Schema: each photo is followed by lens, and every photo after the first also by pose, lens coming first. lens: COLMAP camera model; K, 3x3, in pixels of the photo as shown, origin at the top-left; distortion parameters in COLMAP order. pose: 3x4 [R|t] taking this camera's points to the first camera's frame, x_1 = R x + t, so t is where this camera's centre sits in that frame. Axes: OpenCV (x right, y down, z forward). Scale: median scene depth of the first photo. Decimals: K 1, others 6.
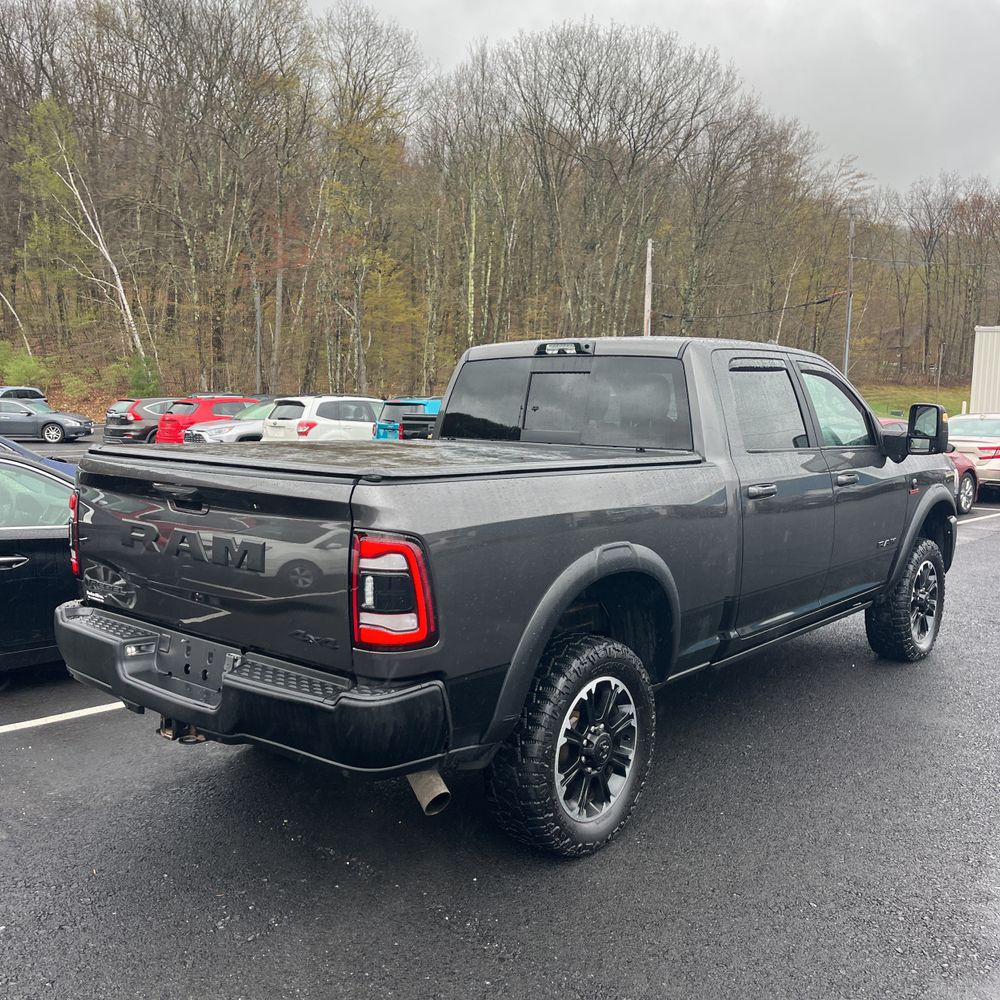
lens RADIAL K [[1033.0, 0, 492.3], [0, 1033.0, 441.2], [0, 0, 1]] dist [0.005352, -0.033206]
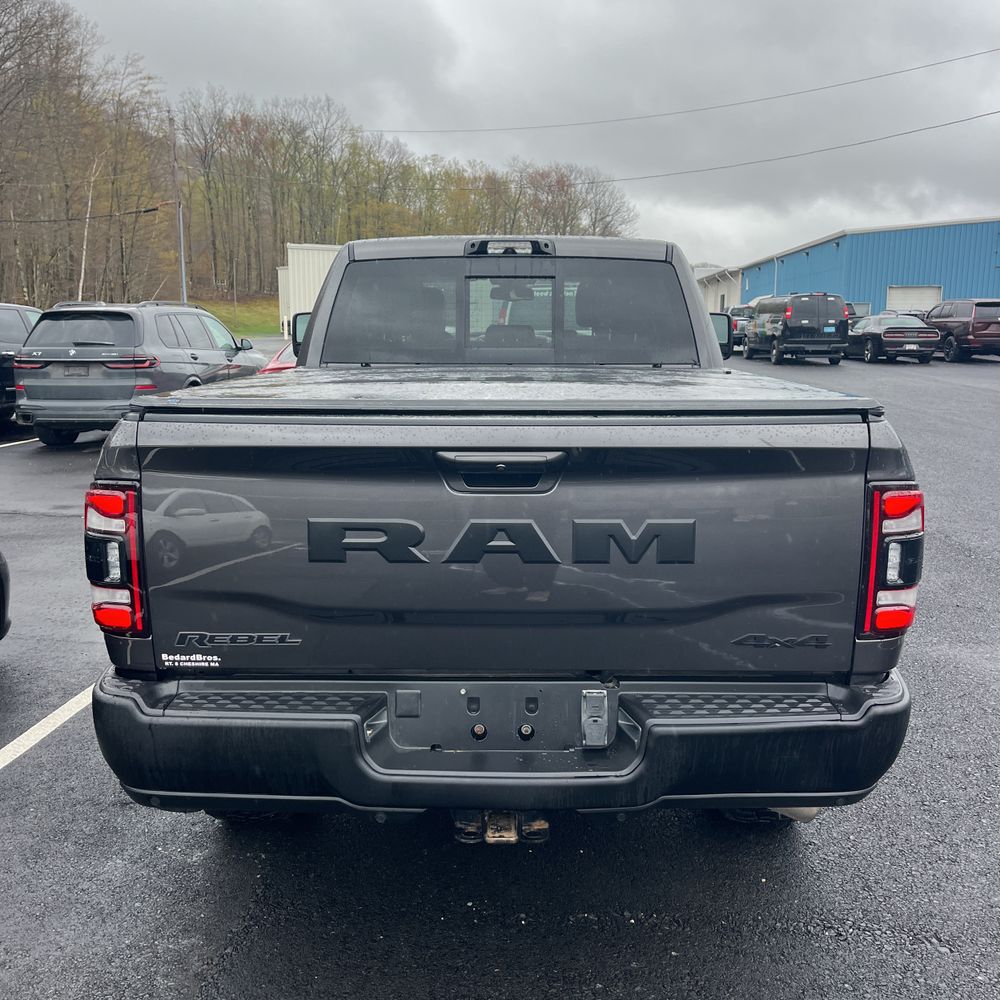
lens RADIAL K [[1016.0, 0, 505.9], [0, 1016.0, 493.2], [0, 0, 1]] dist [0.034262, -0.021893]
pose [[0.765708, -0.122172, 0.631479, -0.633204], [0.038053, 0.988679, 0.145139, -0.018287], [-0.642062, -0.087105, 0.761689, 0.490416]]
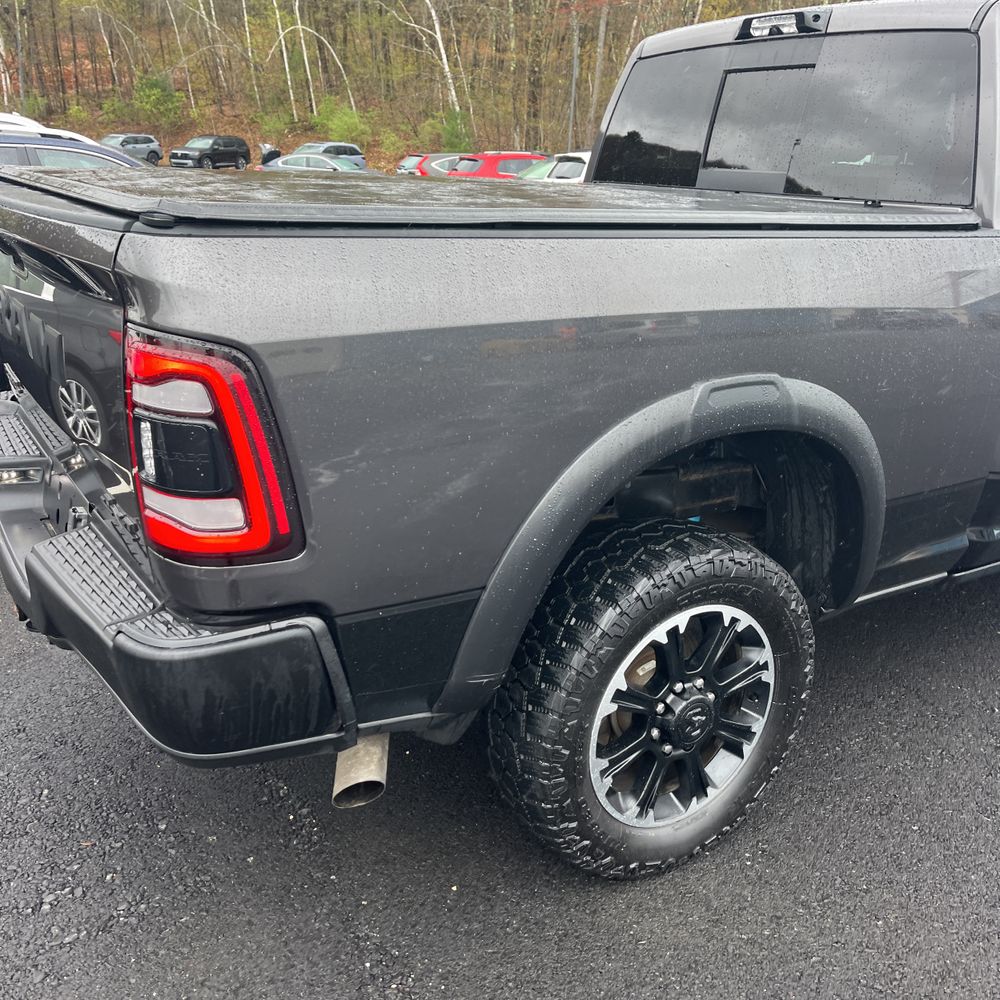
lens RADIAL K [[1026.2, 0, 500.0], [0, 1026.2, 500.0], [0, 0, 1]] dist [0.053387, -0.085357]
pose [[0.953000, 0.111329, -0.281773, 0.152592], [-0.031347, 0.961281, 0.273783, 0.019180], [0.301343, -0.252083, 0.919590, 0.456011]]
